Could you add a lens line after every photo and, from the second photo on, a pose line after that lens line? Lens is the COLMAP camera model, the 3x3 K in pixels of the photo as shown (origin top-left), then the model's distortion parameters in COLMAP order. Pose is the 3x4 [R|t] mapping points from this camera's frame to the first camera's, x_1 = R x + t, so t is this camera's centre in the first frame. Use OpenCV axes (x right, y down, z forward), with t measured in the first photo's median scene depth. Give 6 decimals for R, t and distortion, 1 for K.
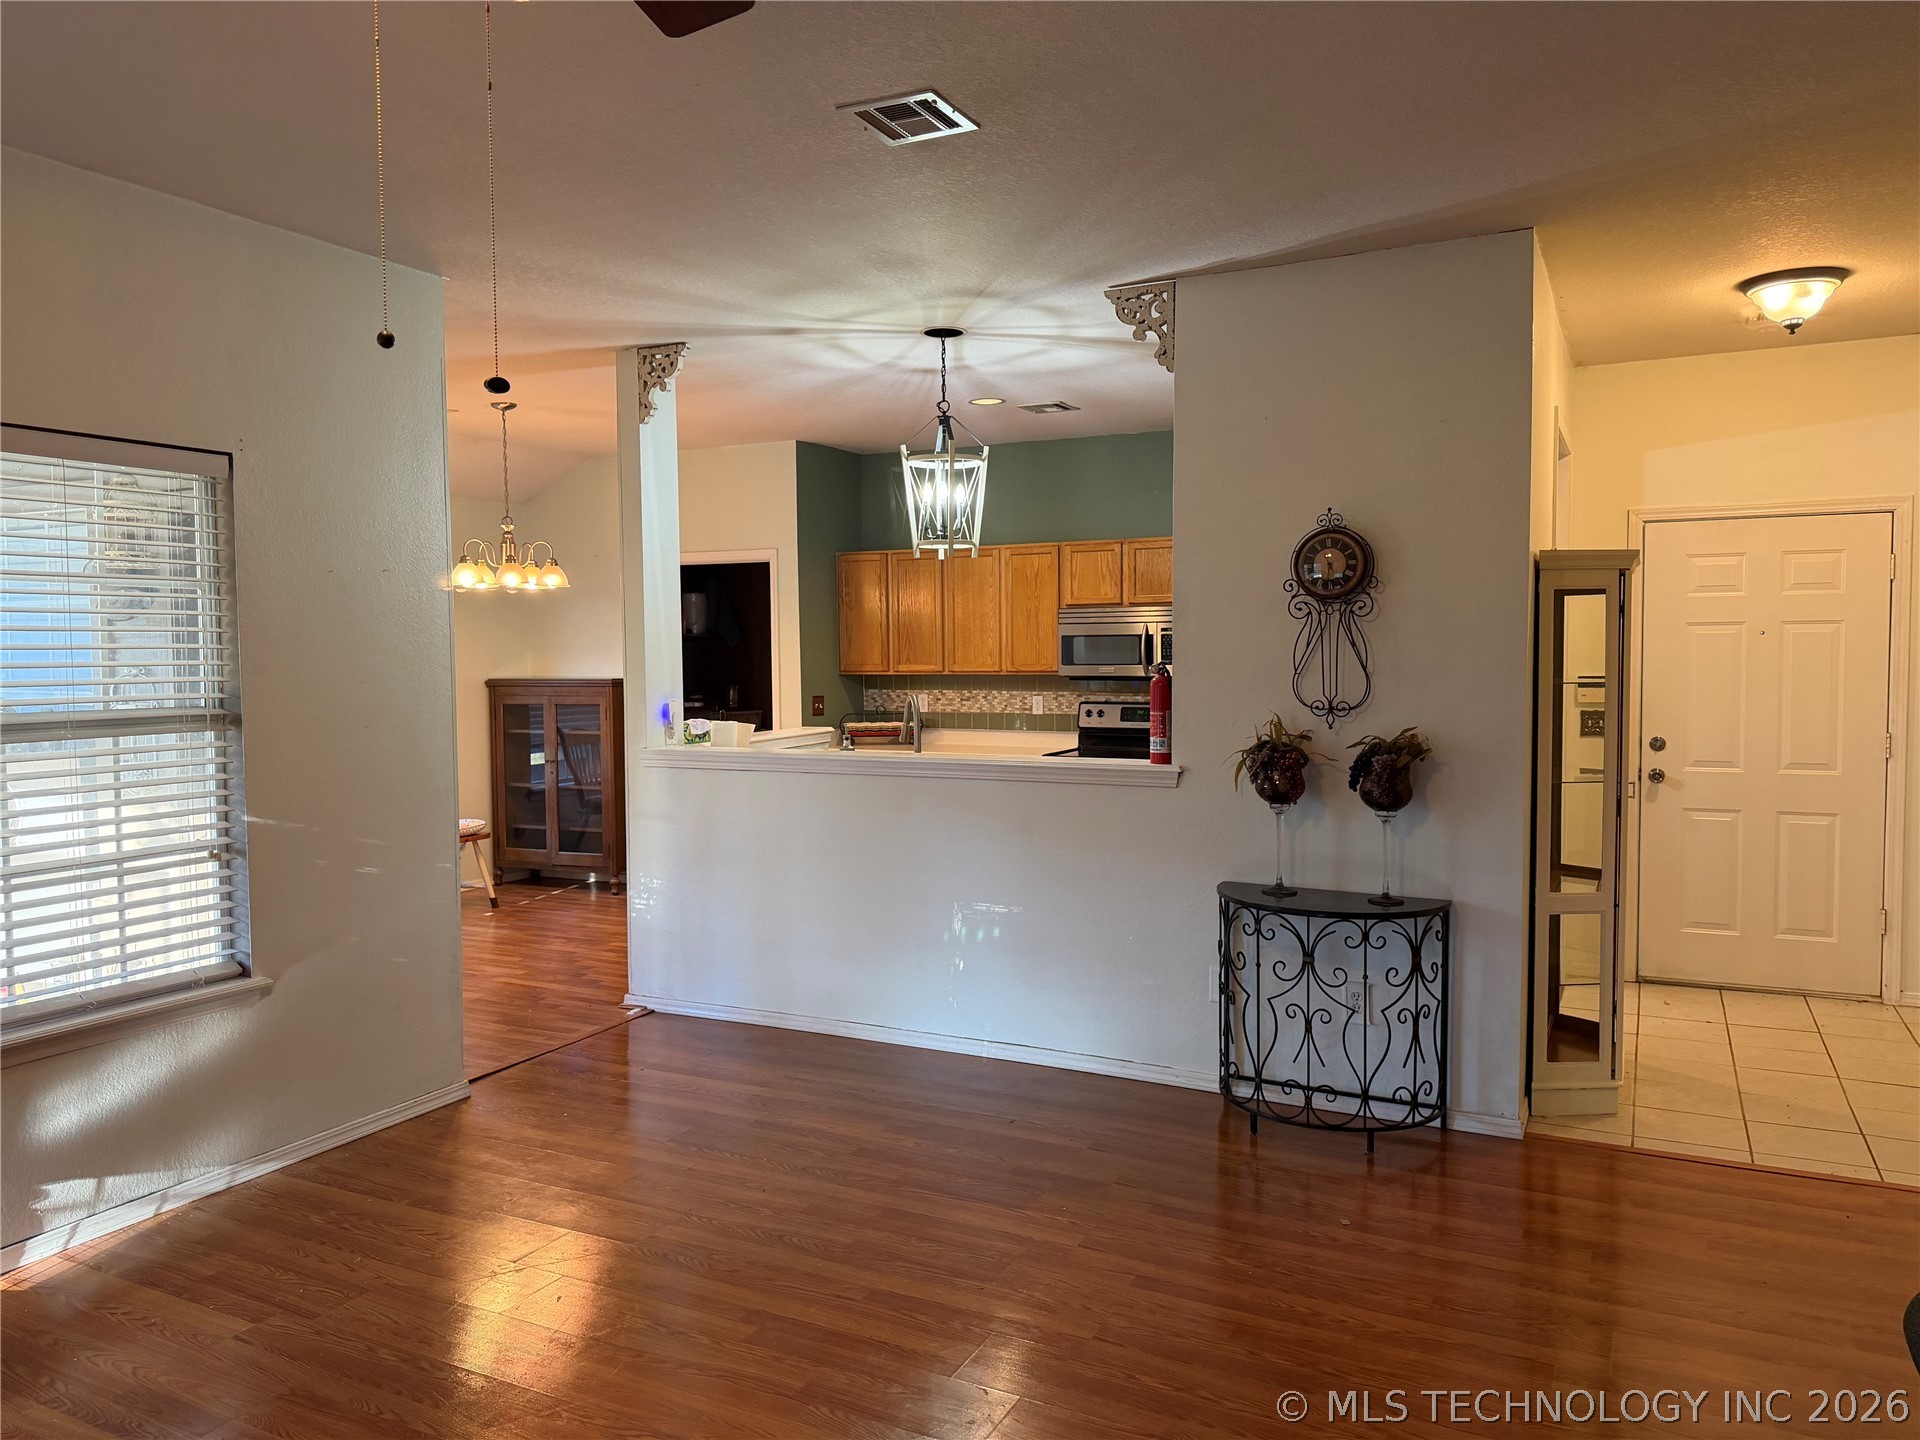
lens RADIAL K [[1354.3, 0, 959.9], [0, 1354.3, 716.9], [0, 0, 1]] dist [0.009052, -0.009292]
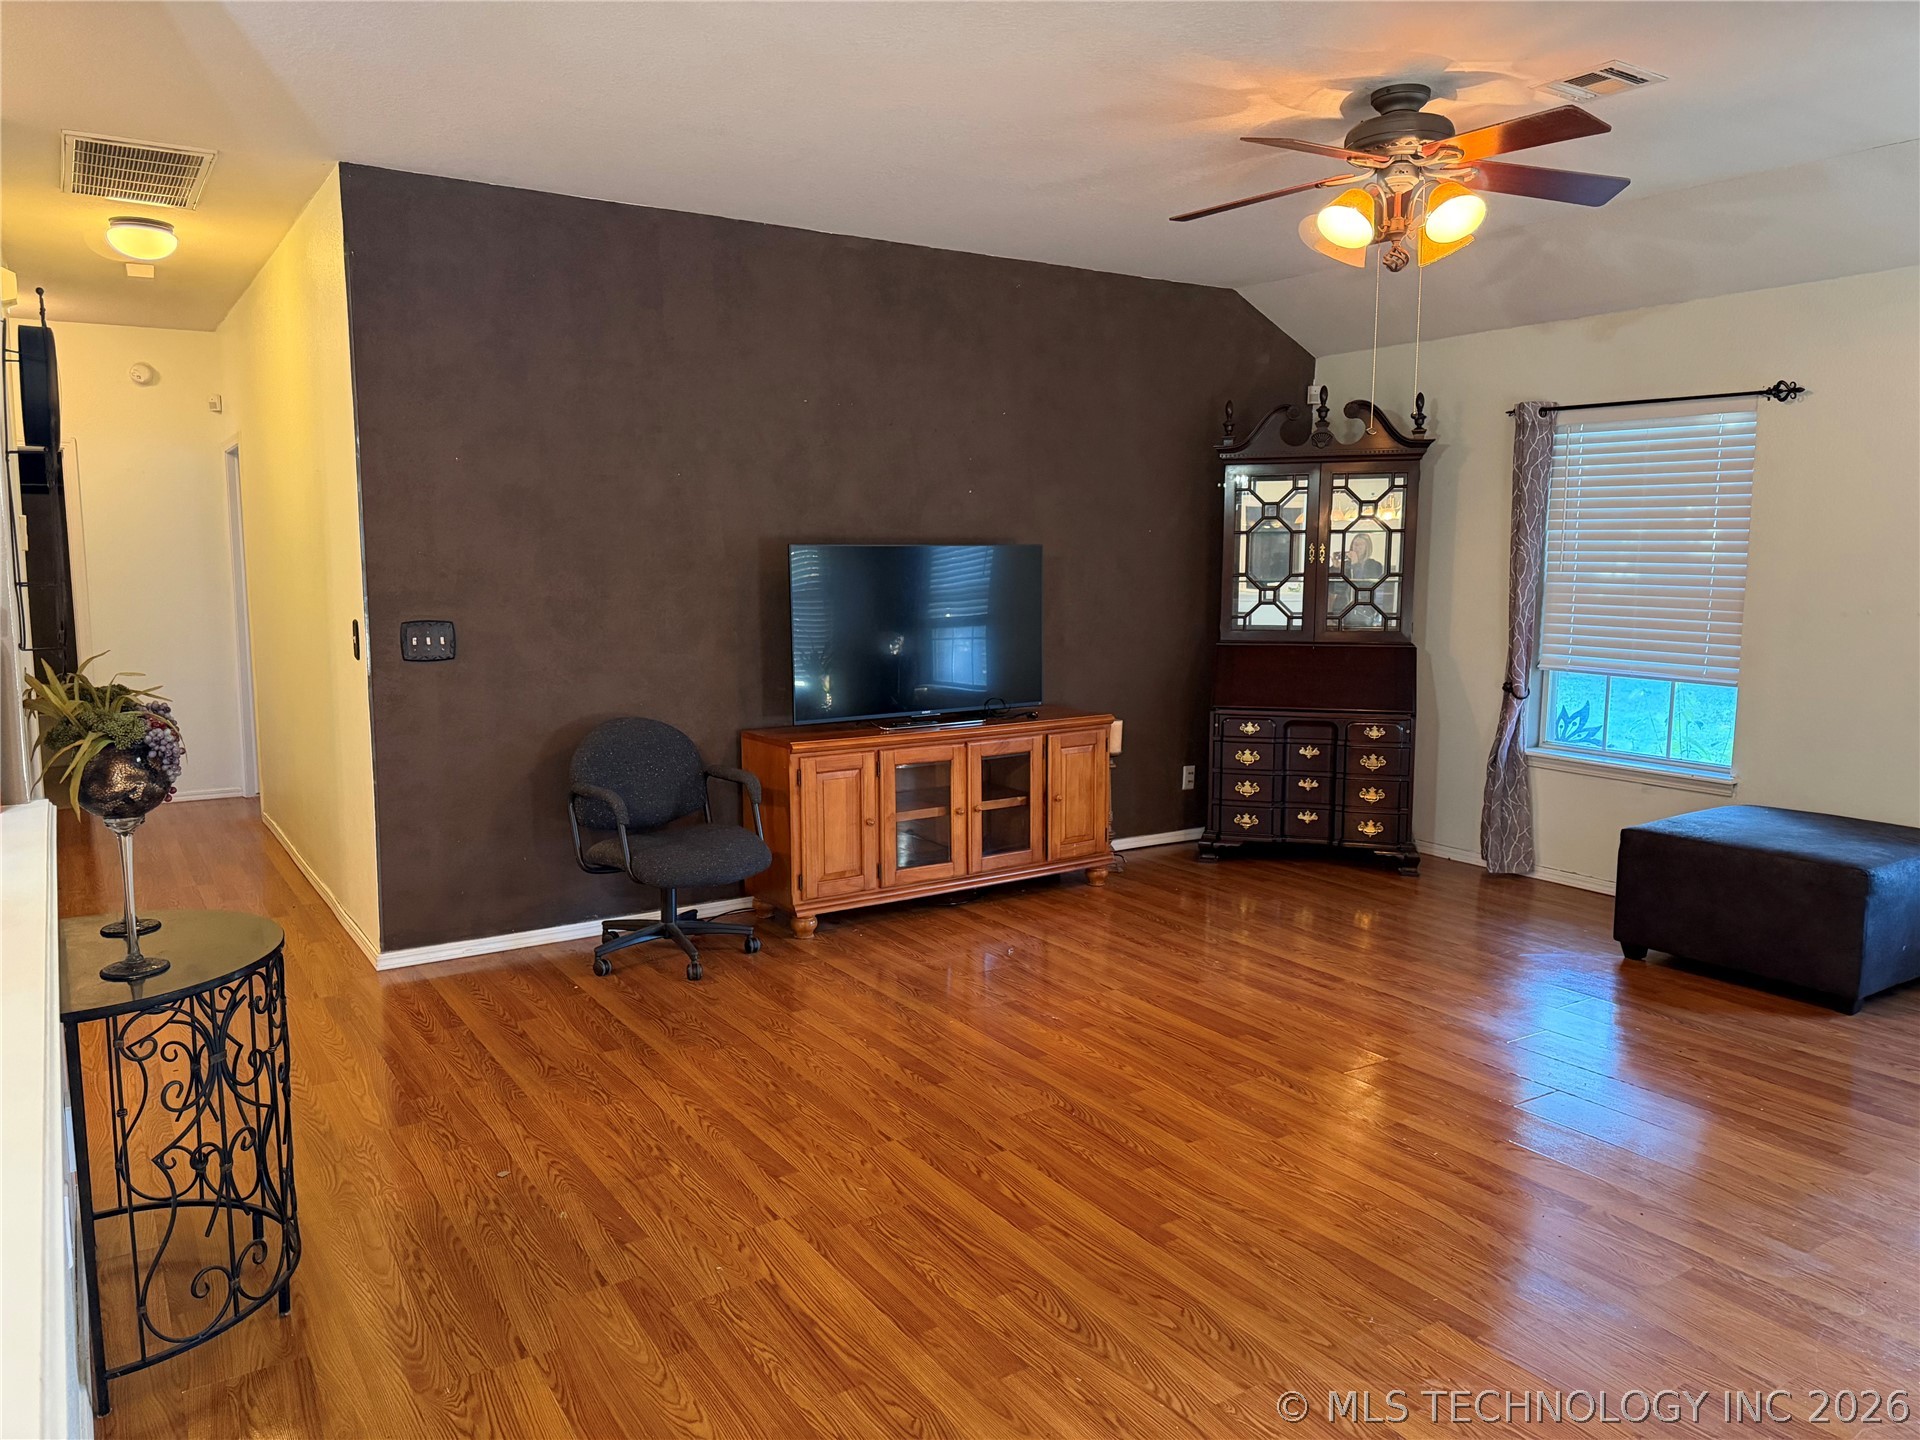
lens RADIAL K [[1354.3, 0, 959.0], [0, 1354.3, 716.5], [0, 0, 1]] dist [0.009052, -0.009292]
pose [[-0.867542, -0.053422, 0.494487, -0.469088], [0.035565, 0.985006, 0.168812, -0.084157], [-0.496091, 0.164038, -0.852634, 1.774369]]
